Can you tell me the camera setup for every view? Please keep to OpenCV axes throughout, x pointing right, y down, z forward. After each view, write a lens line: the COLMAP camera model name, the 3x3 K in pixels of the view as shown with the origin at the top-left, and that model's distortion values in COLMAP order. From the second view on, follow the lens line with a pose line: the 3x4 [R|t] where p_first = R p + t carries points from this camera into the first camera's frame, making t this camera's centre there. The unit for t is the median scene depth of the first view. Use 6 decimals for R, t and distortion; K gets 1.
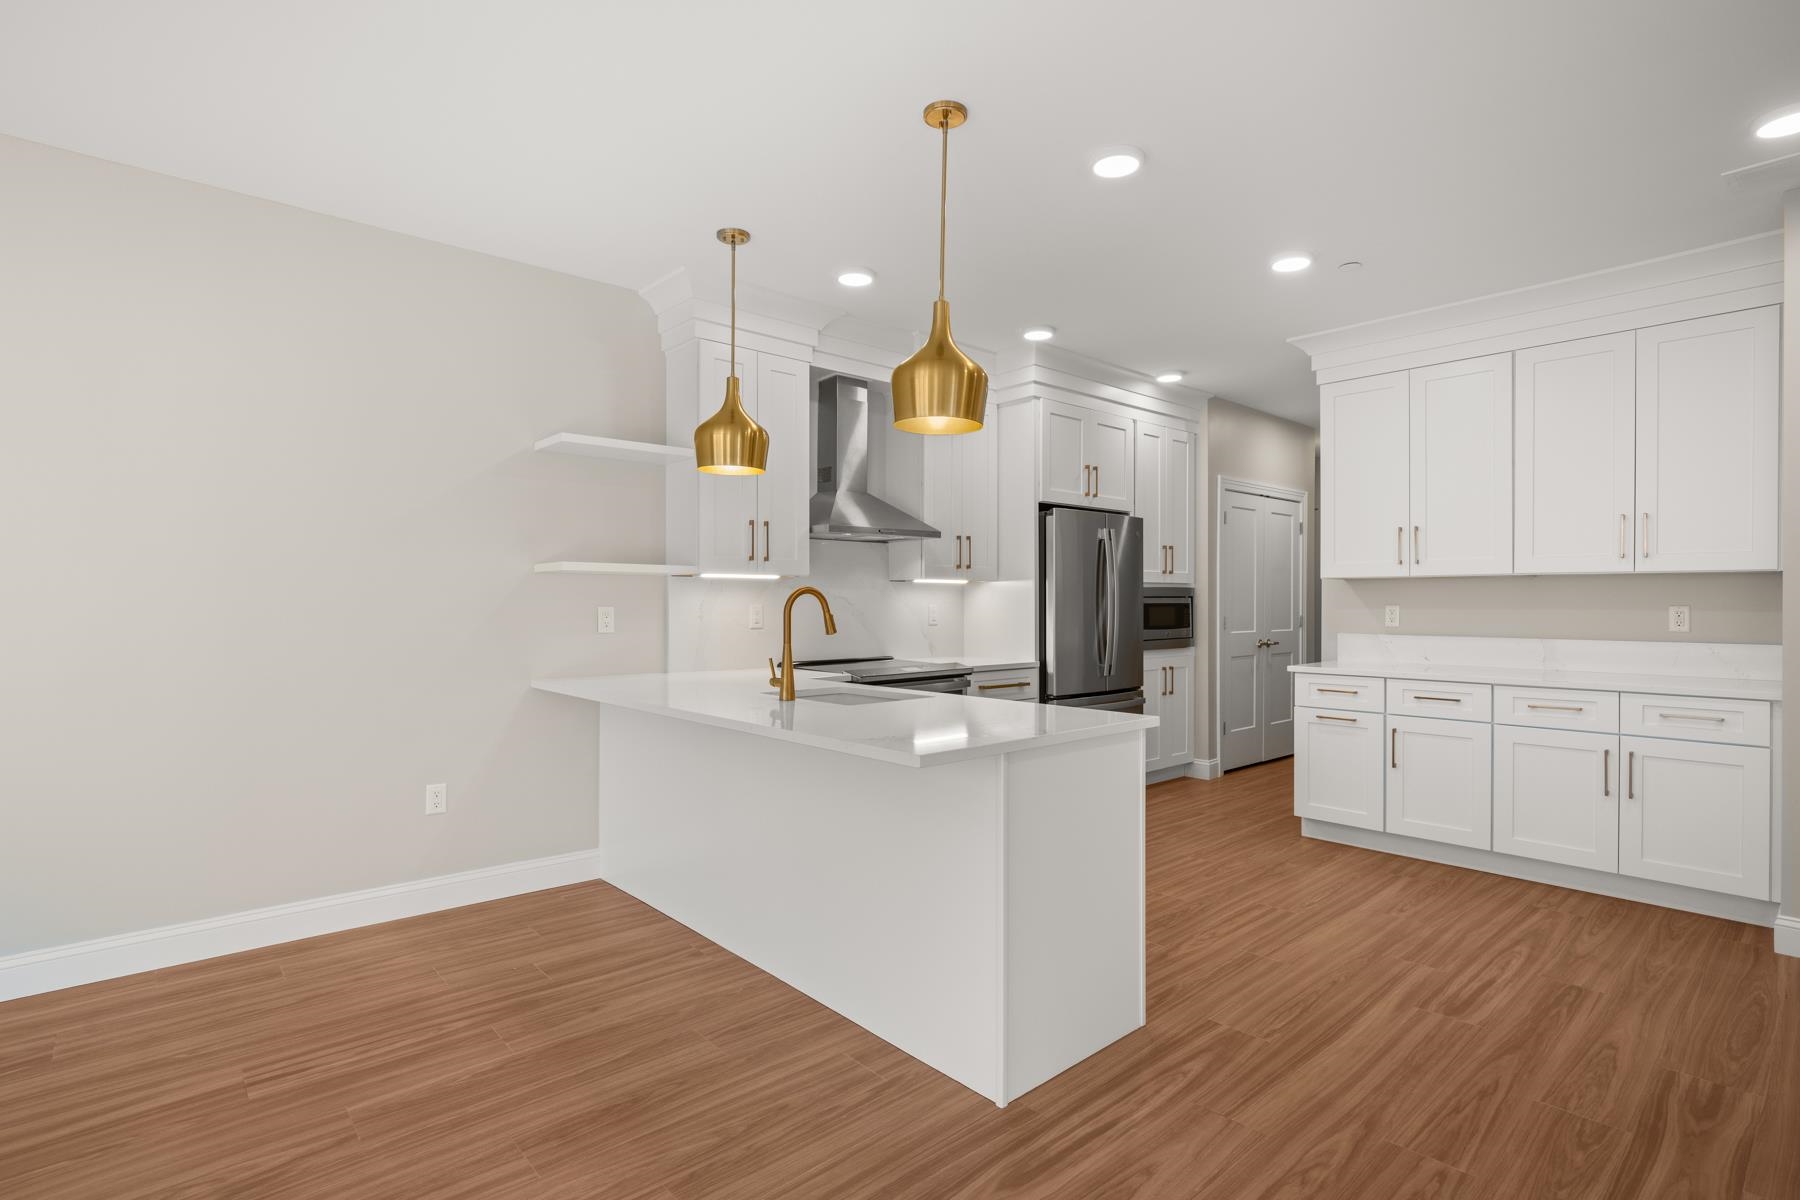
lens RADIAL K [[875.5, 0, 914.5], [0, 875.5, 605.3], [0, 0, 1]] dist [-0.011616, 0.001982]
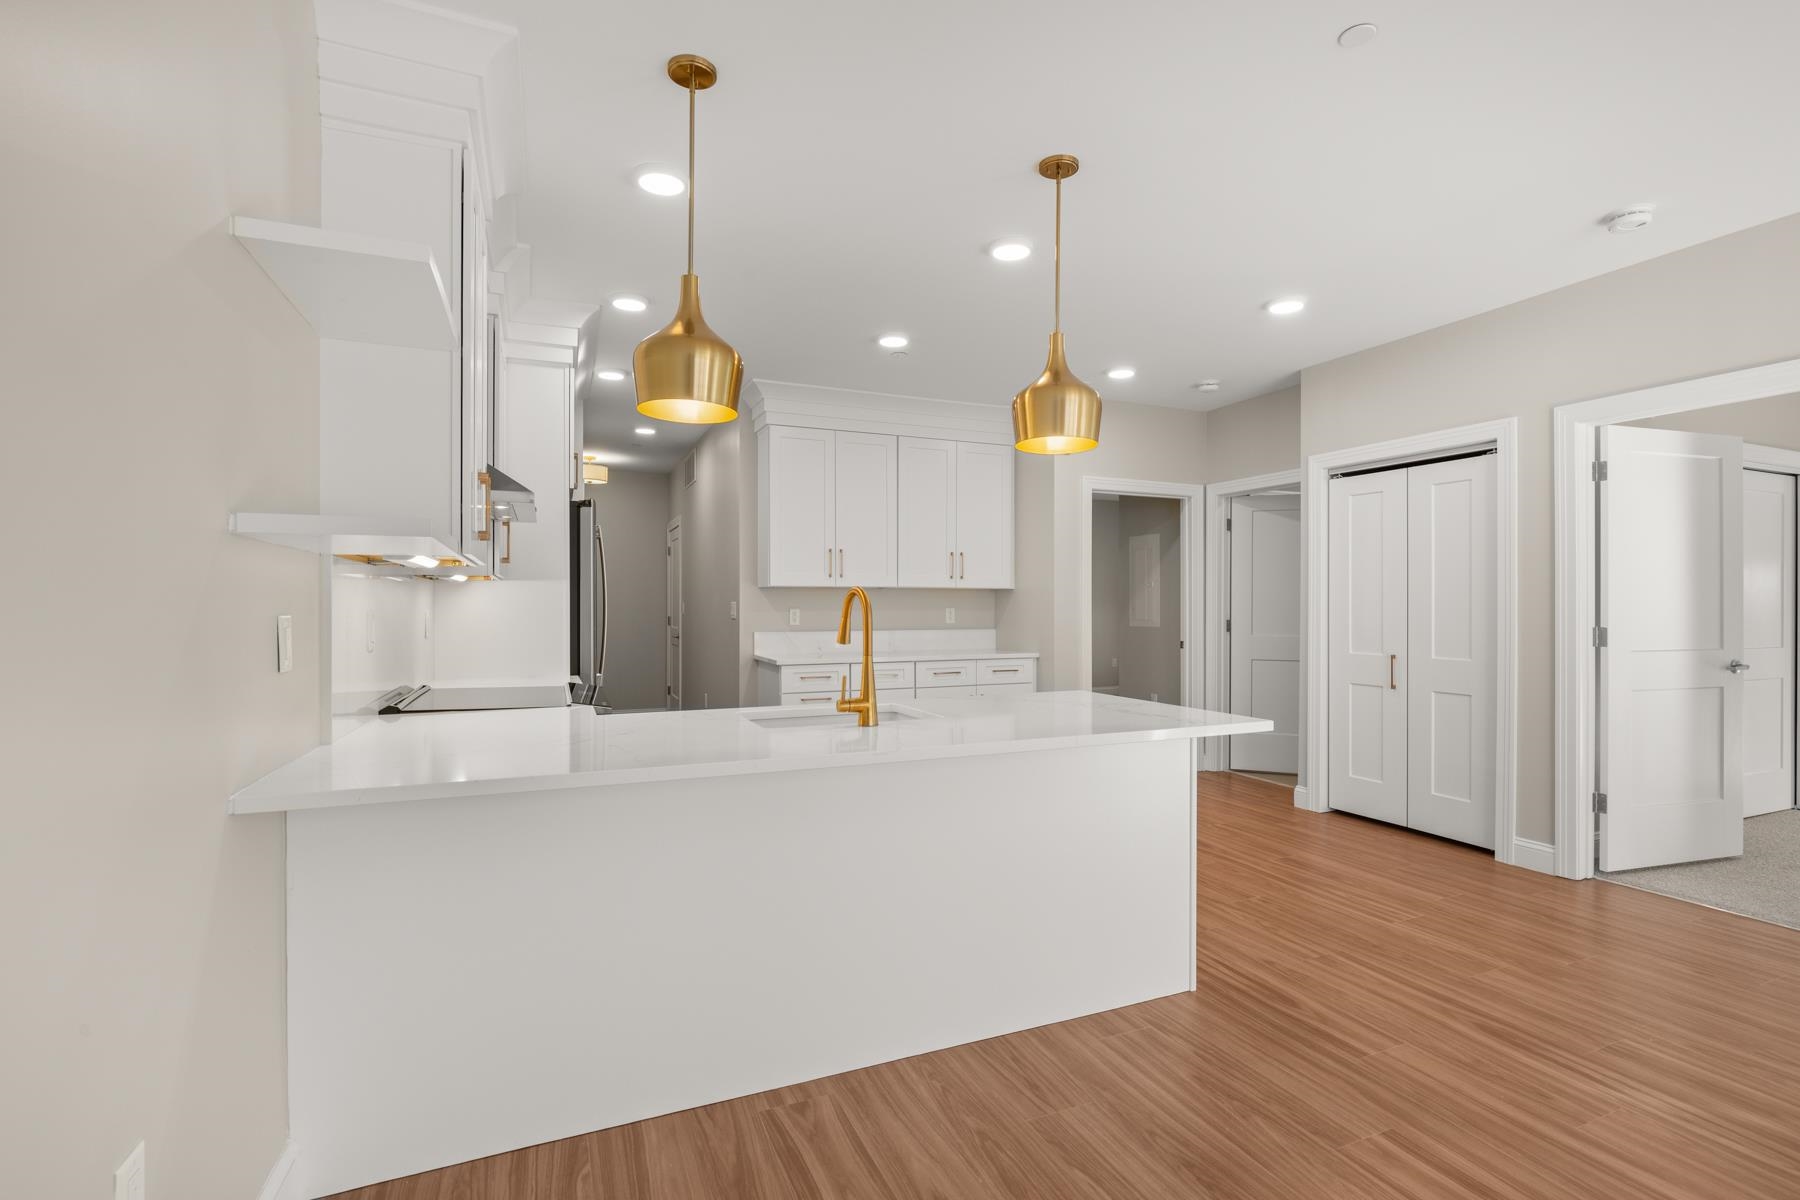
lens RADIAL K [[828.9, 0, 916.7], [0, 828.9, 610.4], [0, 0, 1]] dist [-0.013106, 0.002848]
pose [[0.319599, -0.005310, 0.947538, -0.953525], [0.004648, 0.999981, 0.004036, -0.002308], [-0.947542, 0.003114, 0.319618, 0.787176]]
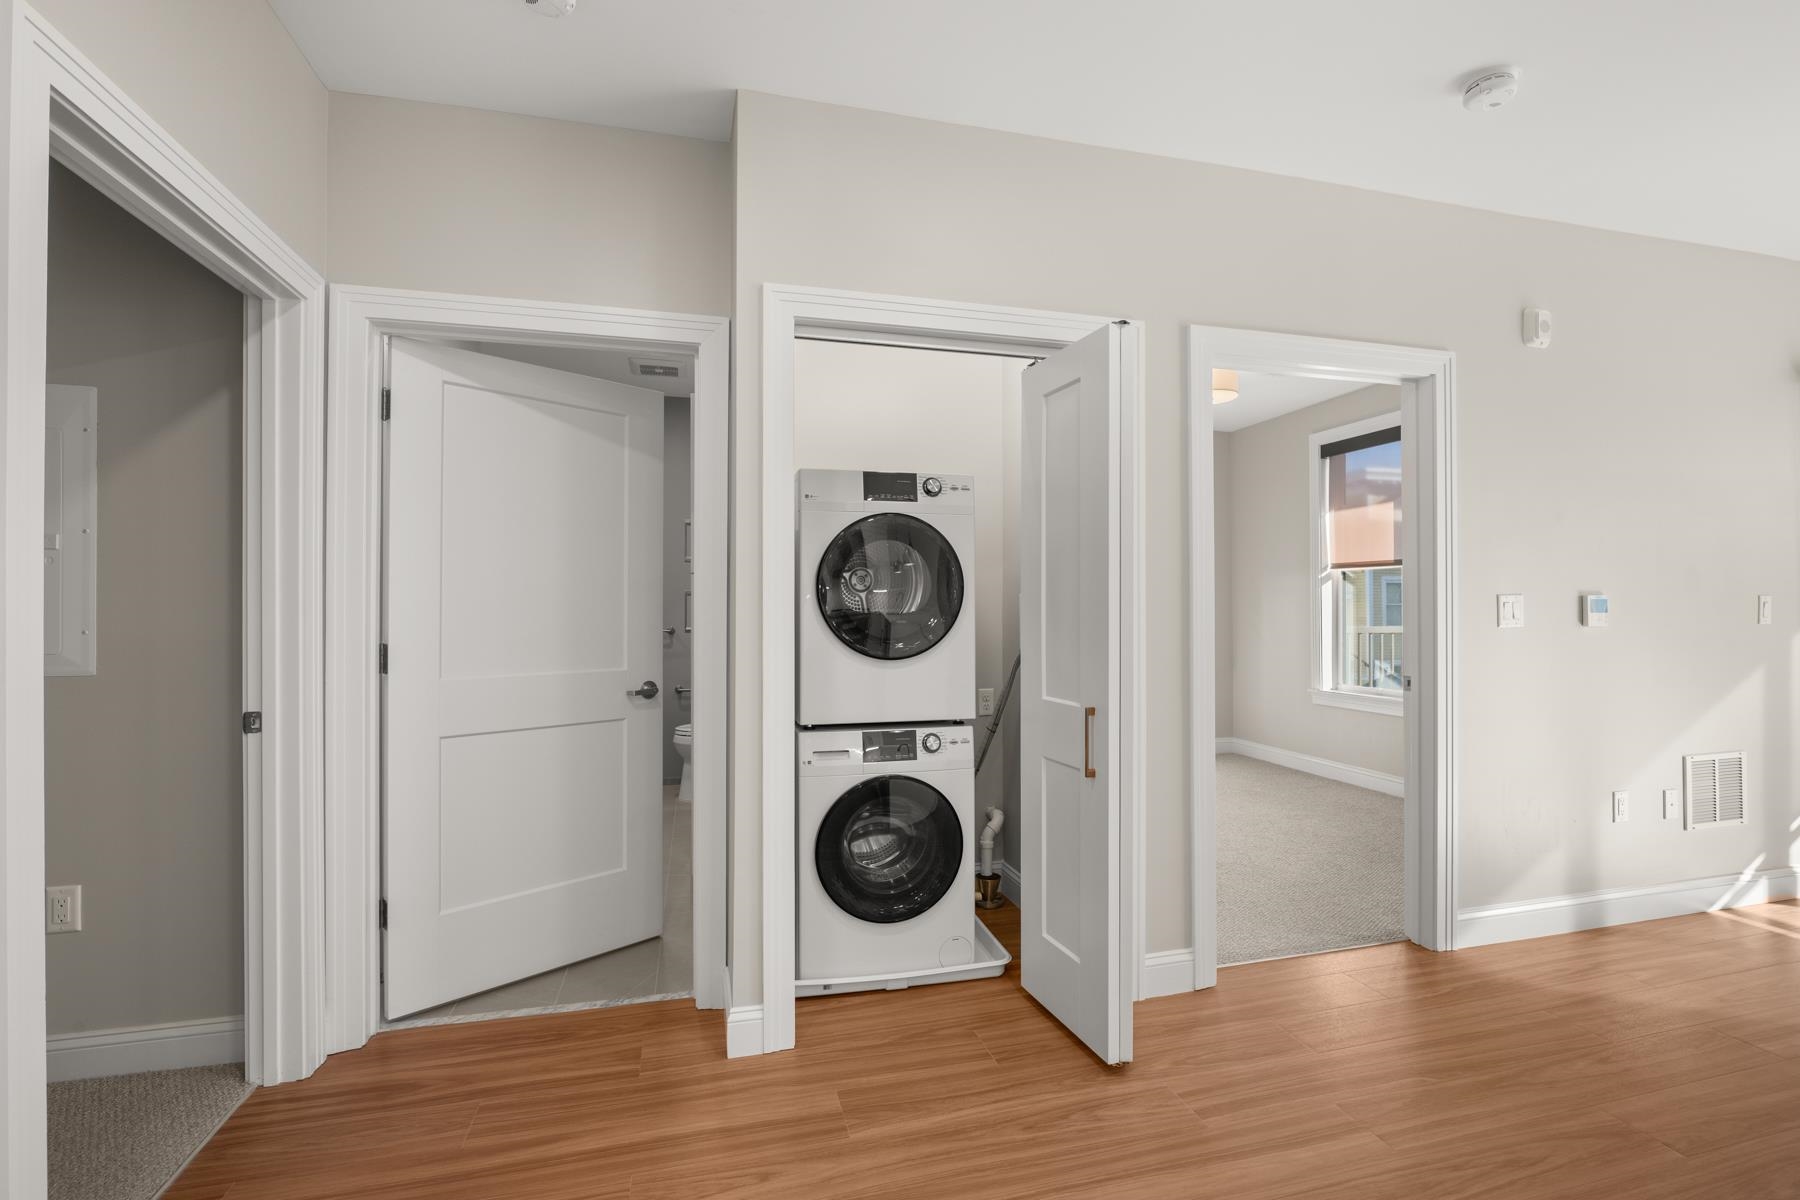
lens RADIAL K [[828.9, 0, 902.1], [0, 828.9, 602.9], [0, 0, 1]] dist [-0.013106, 0.002848]
pose [[-0.888625, 0.005087, 0.458606, 0.549171], [0.004337, 0.999987, -0.002690, -0.002861], [-0.458614, -0.000401, -0.888636, 1.235166]]
